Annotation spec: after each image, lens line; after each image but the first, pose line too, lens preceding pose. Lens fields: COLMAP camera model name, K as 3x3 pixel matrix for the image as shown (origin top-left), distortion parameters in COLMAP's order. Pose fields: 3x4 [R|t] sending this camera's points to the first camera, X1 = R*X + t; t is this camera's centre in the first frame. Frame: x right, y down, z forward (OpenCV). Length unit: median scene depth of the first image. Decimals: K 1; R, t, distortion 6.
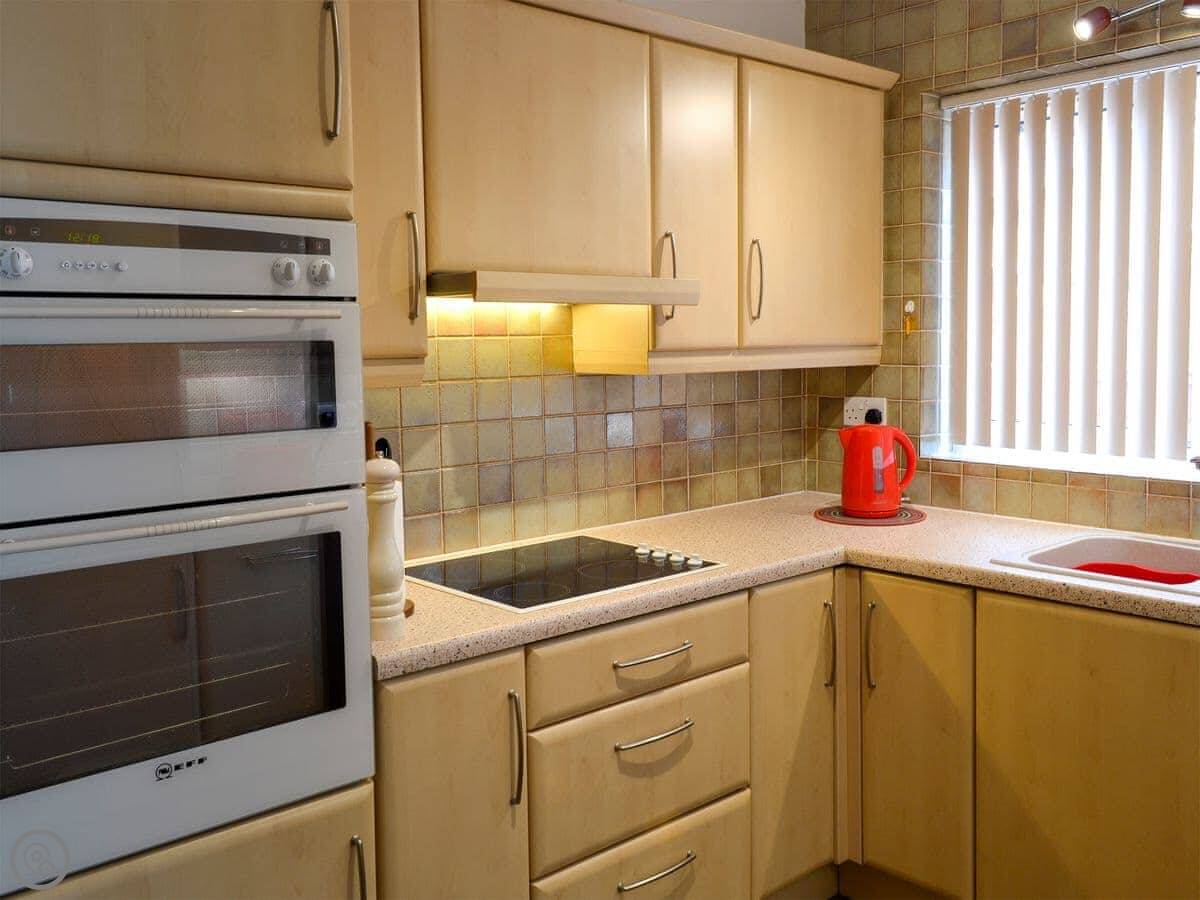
lens RADIAL K [[1157.3, 0, 600.0], [0, 1157.3, 450.0], [0, 0, 1]] dist [0.045448, -0.014630]
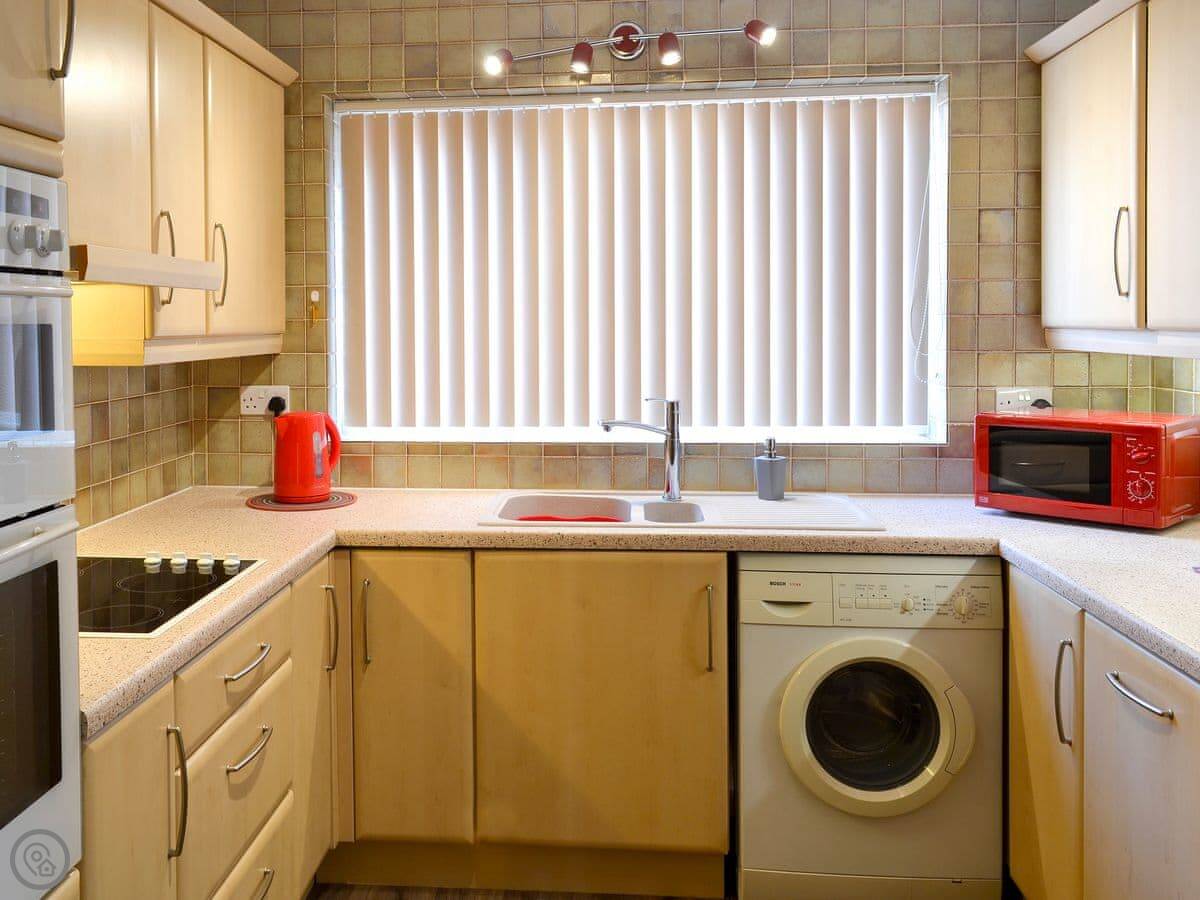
lens RADIAL K [[1152.6, 0, 599.9], [0, 1152.6, 390.9], [0, 0, 1]] dist [0.032199, 0.006172]
pose [[0.734547, -0.038586, 0.677459, -0.286710], [0.068678, 0.997483, -0.017652, -0.004162], [-0.675073, 0.059493, 0.735348, 0.086658]]
